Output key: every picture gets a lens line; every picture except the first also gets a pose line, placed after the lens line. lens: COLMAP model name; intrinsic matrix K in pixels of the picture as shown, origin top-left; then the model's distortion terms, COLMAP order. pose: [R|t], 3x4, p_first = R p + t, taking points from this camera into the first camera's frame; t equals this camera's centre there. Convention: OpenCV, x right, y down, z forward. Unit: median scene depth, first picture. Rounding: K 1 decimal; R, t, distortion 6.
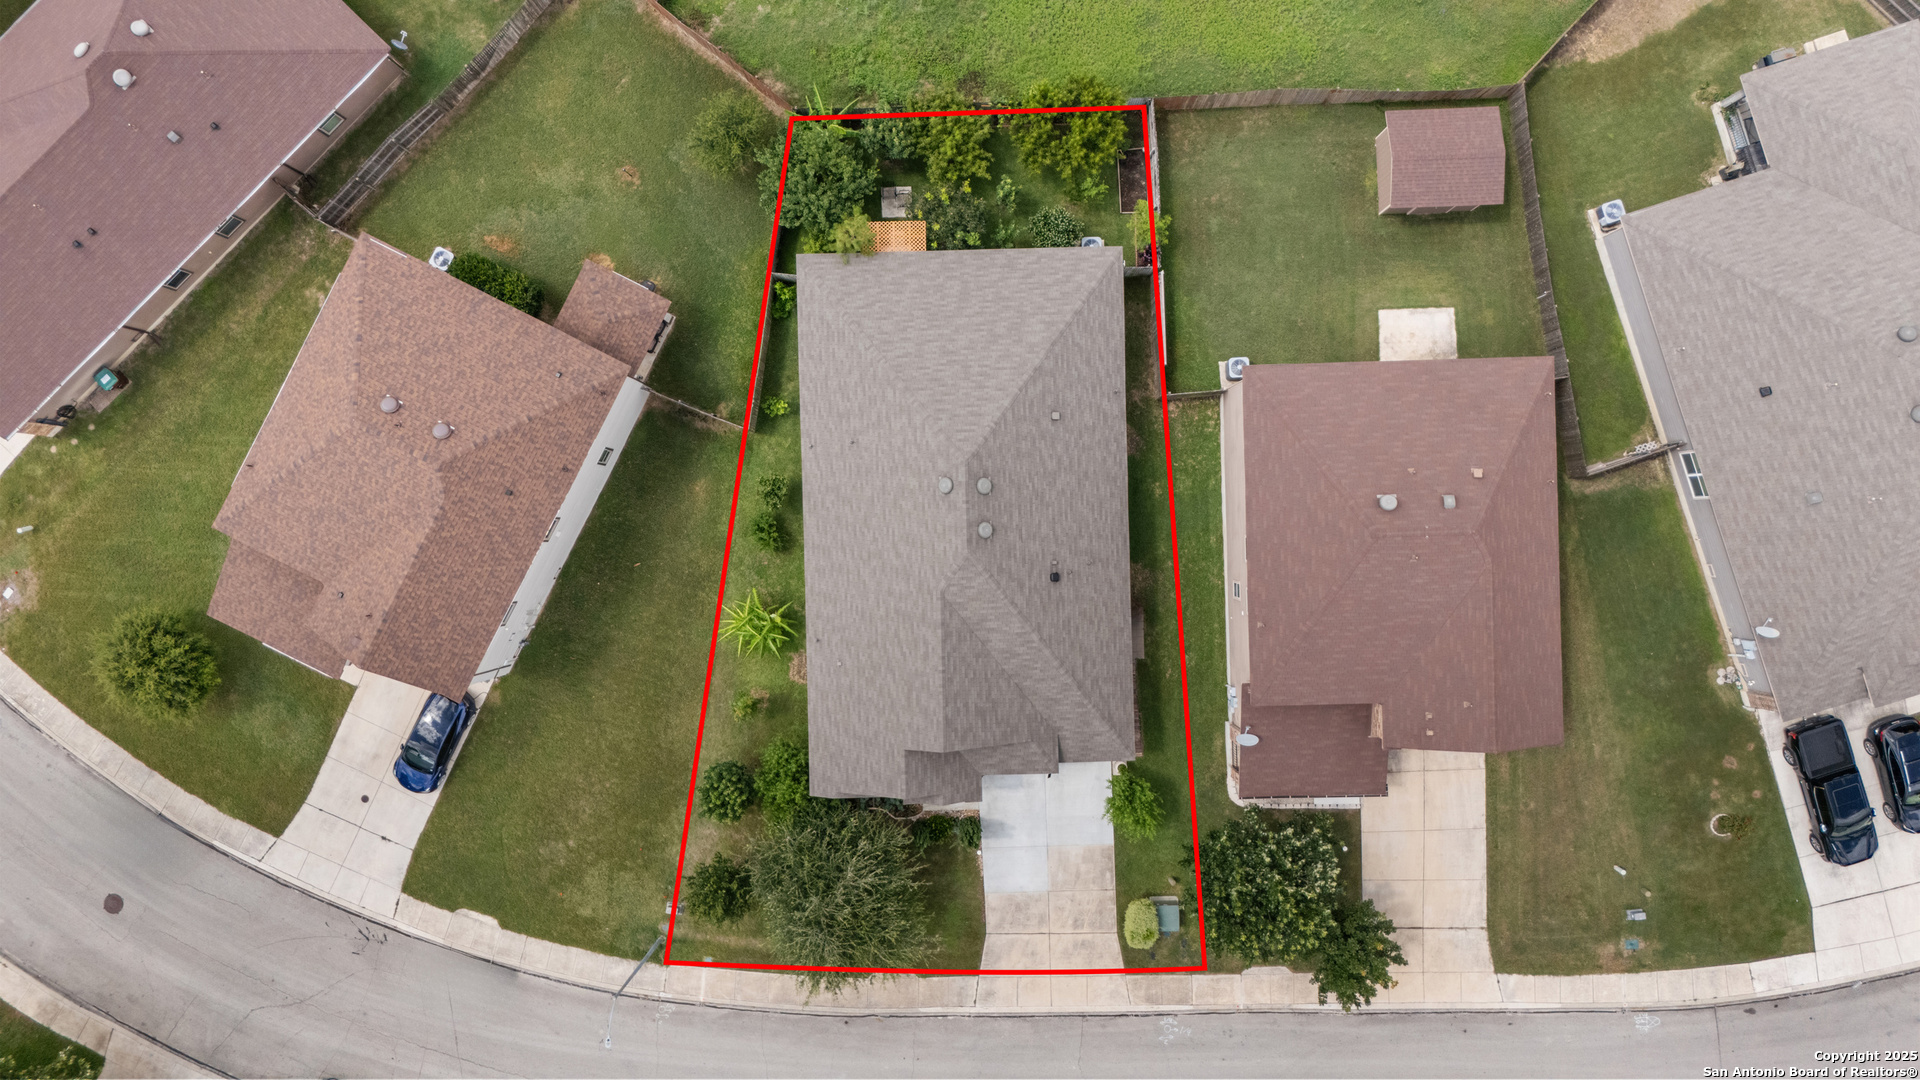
lens RADIAL K [[1419.3, 0, 964.2], [0, 1419.3, 538.3], [0, 0, 1]] dist [0.059486, -0.053604]
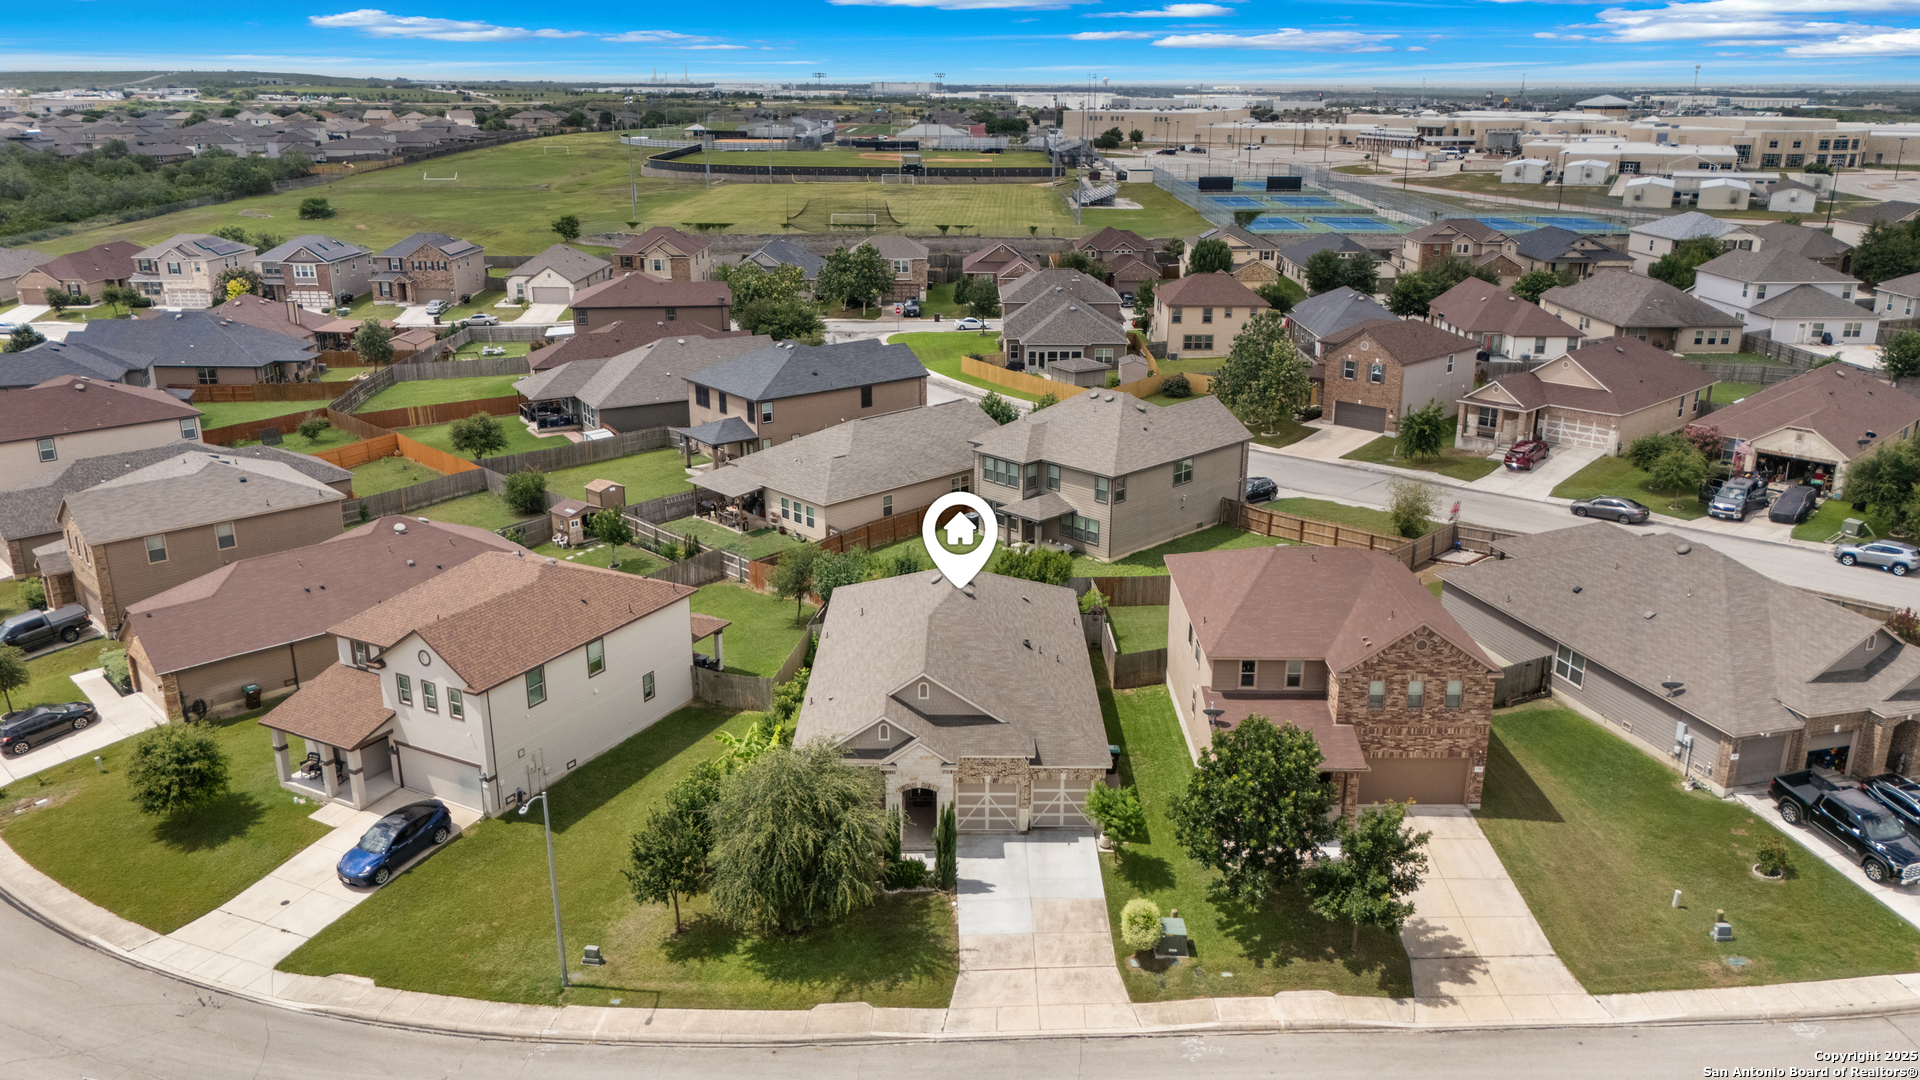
lens RADIAL K [[1419.3, 0, 966.8], [0, 1419.3, 548.4], [0, 0, 1]] dist [0.059486, -0.053604]
pose [[0.999699, 0.010509, -0.022185, 0.035738], [-0.024341, 0.307444, -0.951255, 0.997089], [-0.003176, 0.951508, 0.307607, 0.511787]]
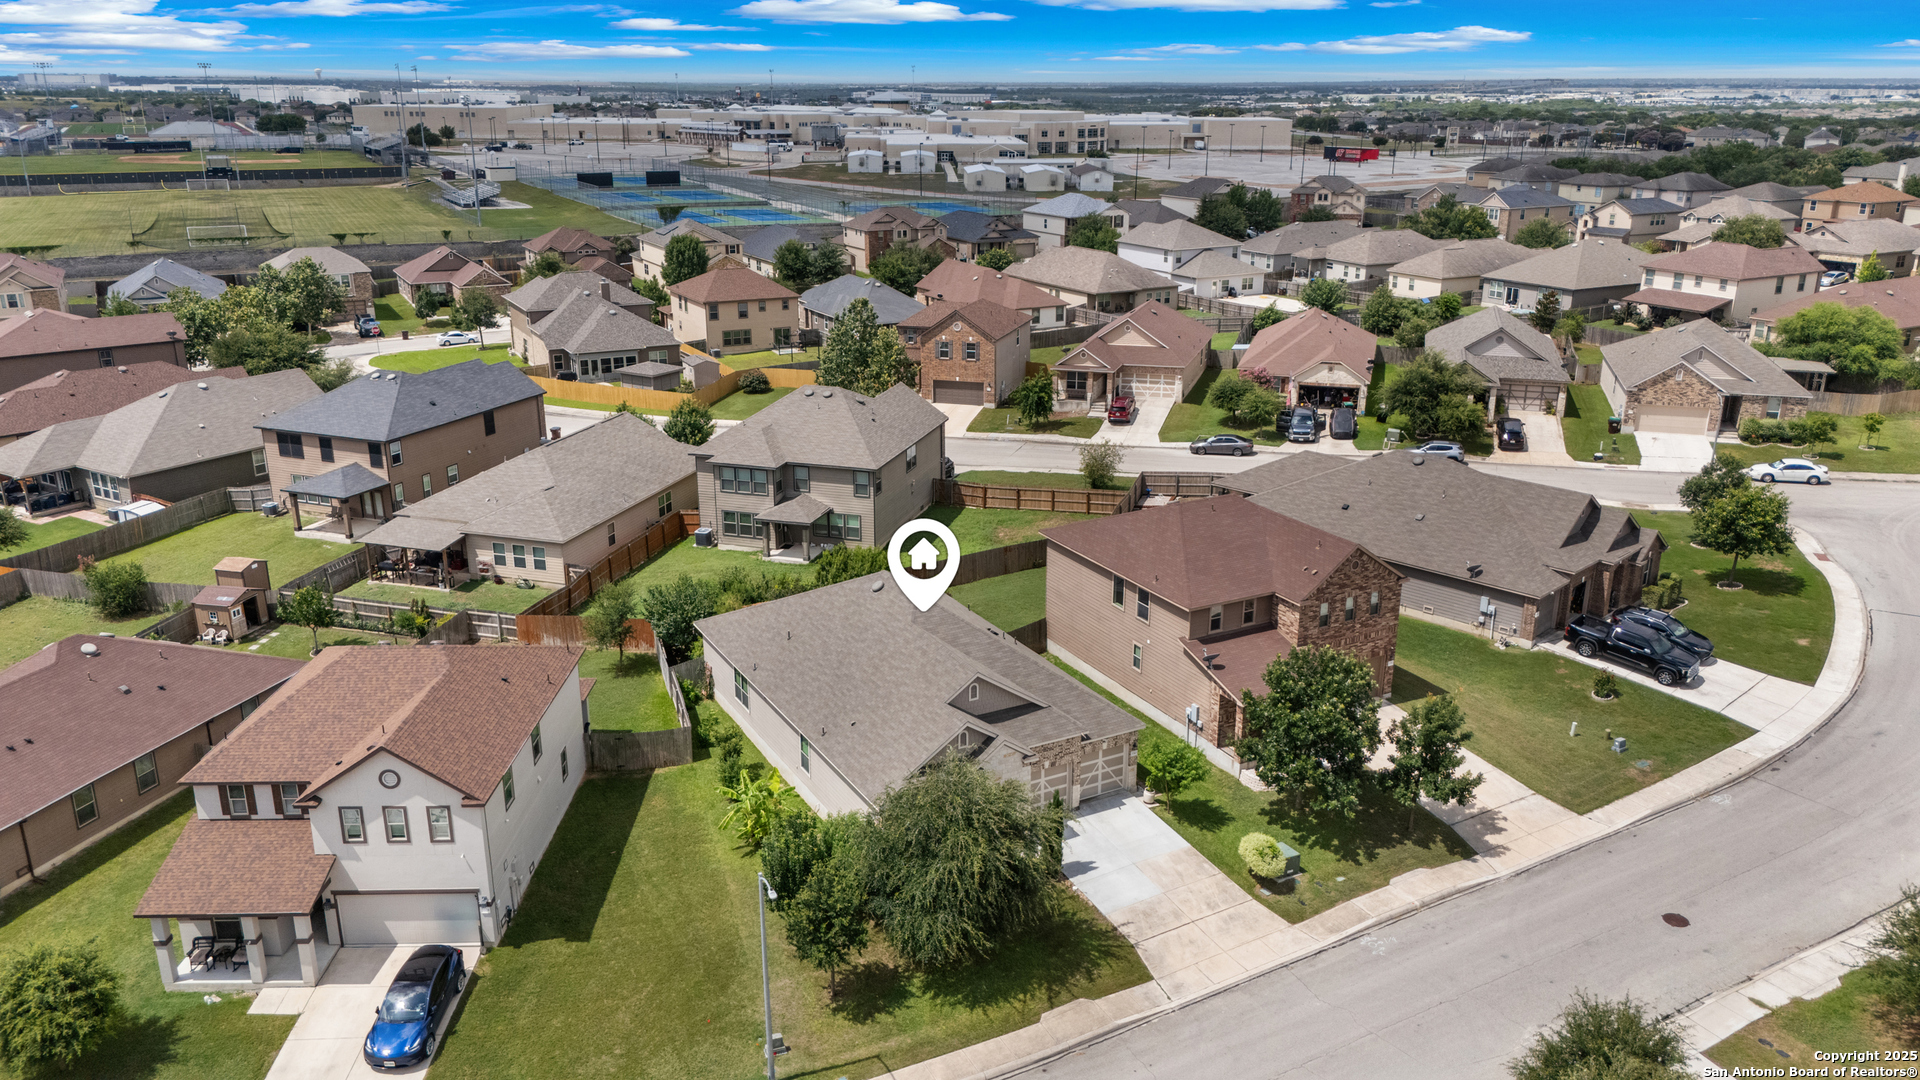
lens RADIAL K [[1419.3, 0, 973.8], [0, 1419.3, 542.0], [0, 0, 1]] dist [0.059486, -0.053604]
pose [[0.885945, -0.142221, 0.441446, -0.413398], [0.463790, 0.271396, -0.843352, 0.891539], [0.000135, 0.951902, 0.306403, 0.511347]]
